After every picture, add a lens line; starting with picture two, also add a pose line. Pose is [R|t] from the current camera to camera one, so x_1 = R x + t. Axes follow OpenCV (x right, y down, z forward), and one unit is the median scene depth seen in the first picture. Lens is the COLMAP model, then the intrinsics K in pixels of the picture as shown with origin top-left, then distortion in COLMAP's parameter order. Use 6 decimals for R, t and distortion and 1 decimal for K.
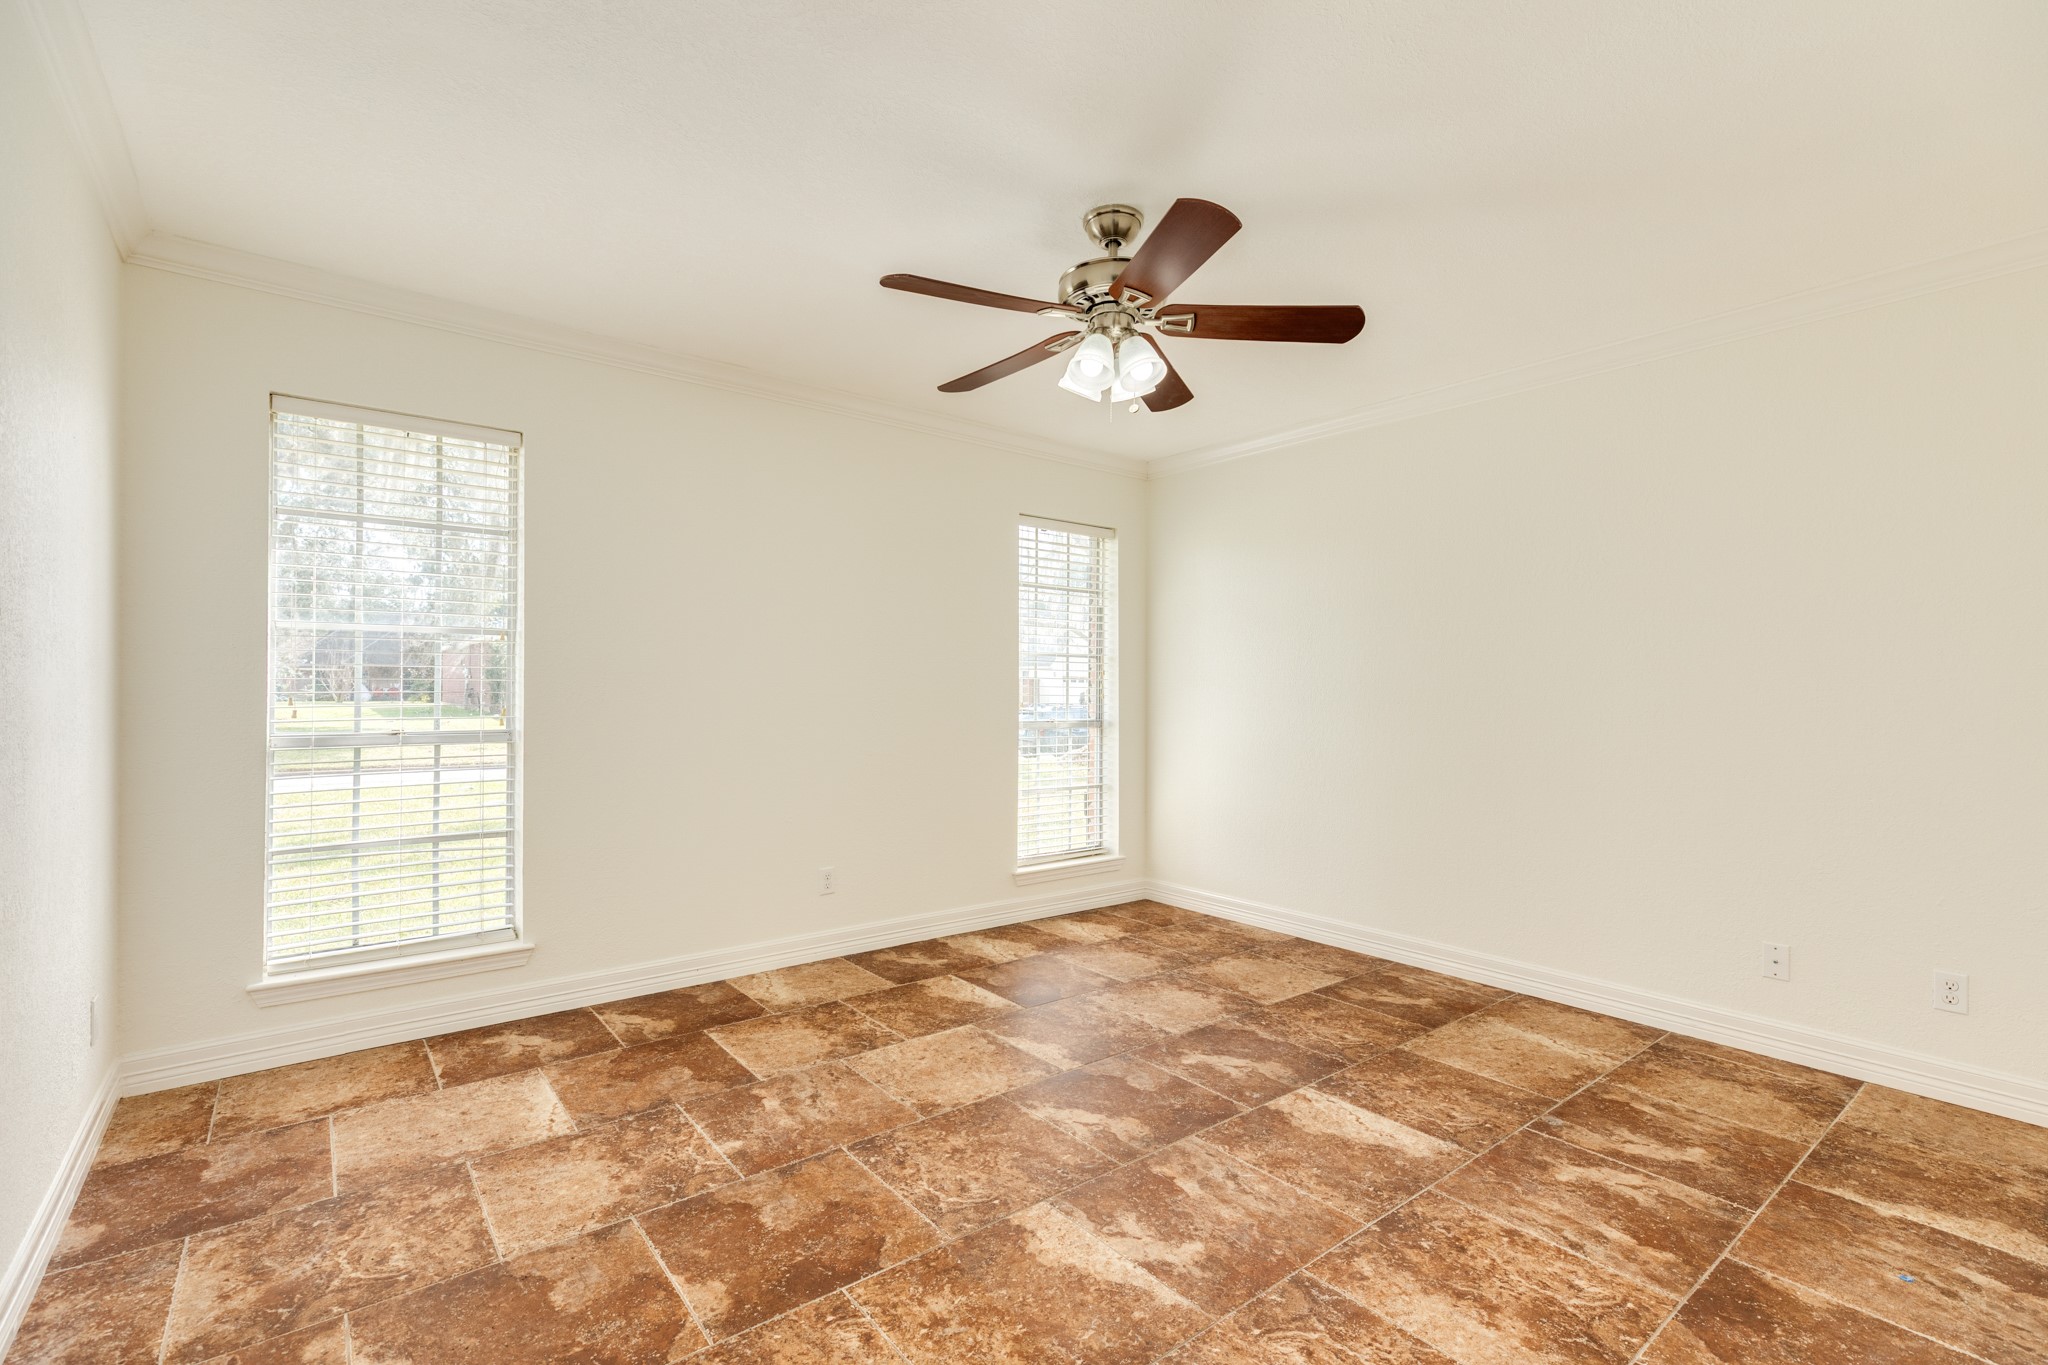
lens RADIAL K [[923.7, 0, 1033.3], [0, 923.7, 679.3], [0, 0, 1]] dist [0.005821, 0.000241]
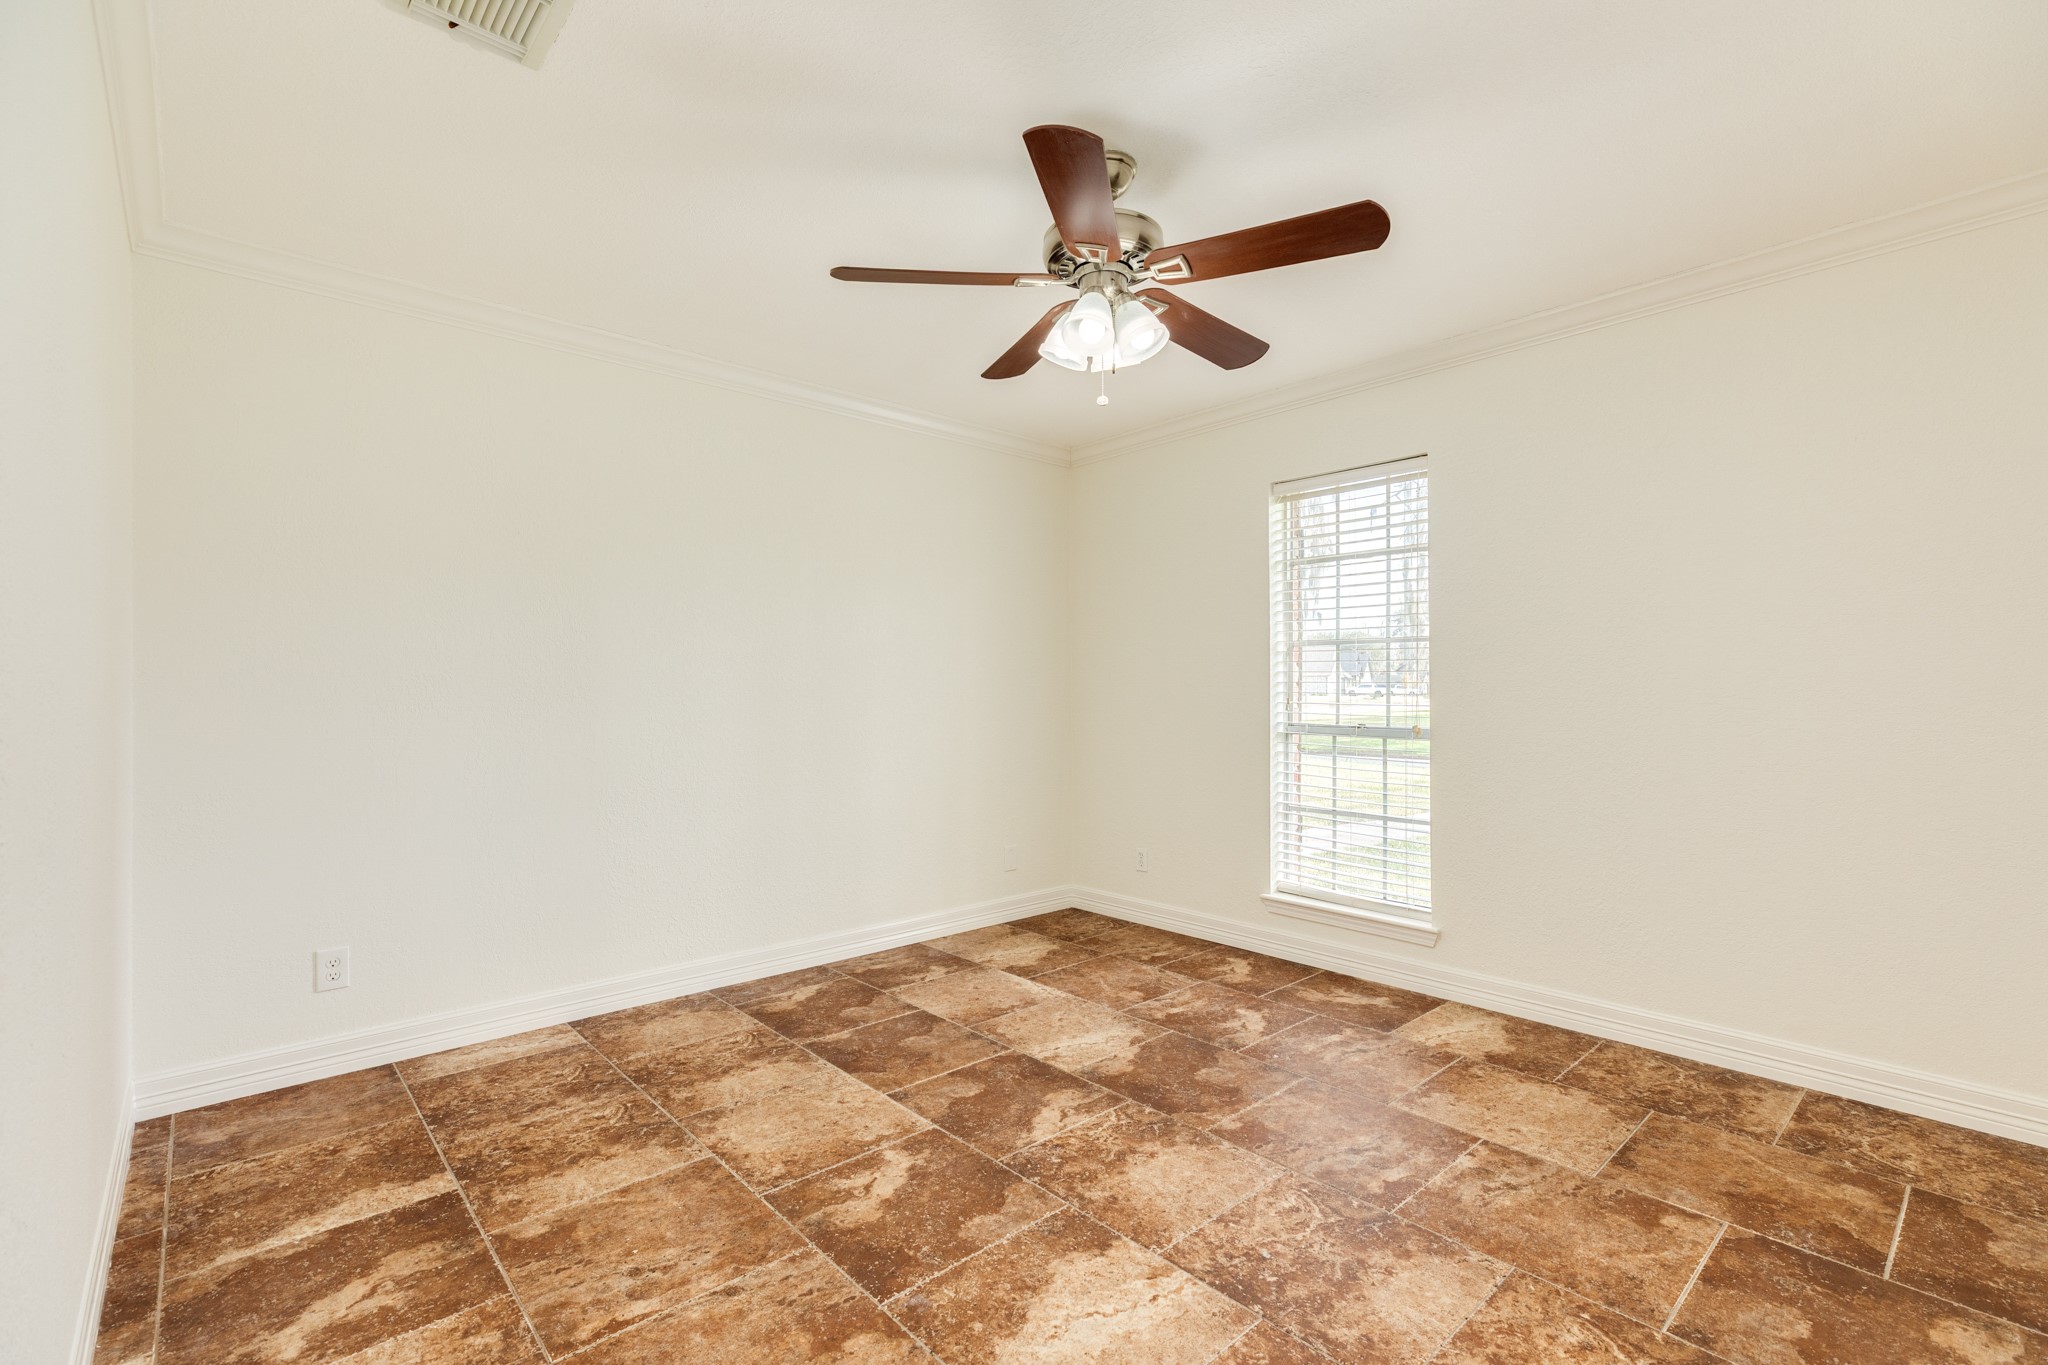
lens RADIAL K [[985.9, 0, 1028.4], [0, 985.9, 691.0], [0, 0, 1]] dist [-0.000124, -0.000098]
pose [[0.096020, 0.007504, -0.995351, 0.764509], [-0.000644, 0.999972, 0.007477, 0.003959], [0.995379, -0.000077, 0.096022, 0.590986]]
